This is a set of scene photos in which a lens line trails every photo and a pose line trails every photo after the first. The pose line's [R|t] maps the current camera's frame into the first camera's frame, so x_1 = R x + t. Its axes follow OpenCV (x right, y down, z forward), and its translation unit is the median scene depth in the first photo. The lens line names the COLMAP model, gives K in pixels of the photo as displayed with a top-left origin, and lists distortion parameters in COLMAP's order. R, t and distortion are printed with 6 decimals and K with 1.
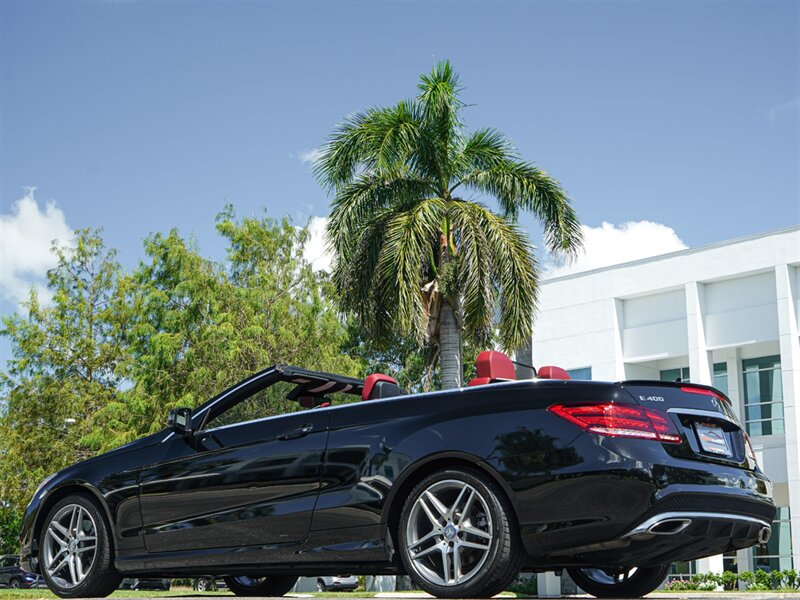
lens RADIAL K [[1376.2, 0, 389.0], [0, 1376.2, 297.2], [0, 0, 1]] dist [-0.012763, 0.009686]
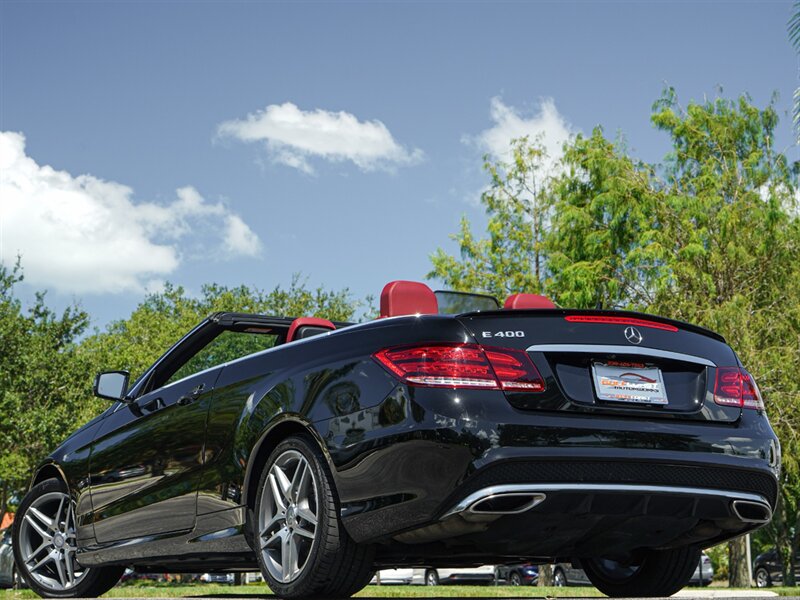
lens RADIAL K [[1772.0, 0, 382.9], [0, 1772.0, 298.6], [0, 0, 1]] dist [-0.023852, 0.160871]
pose [[0.923477, -0.066735, -0.377806, 0.382811], [0.085436, 0.995799, 0.032936, 0.013162], [0.374021, -0.062694, 0.925299, 0.064606]]
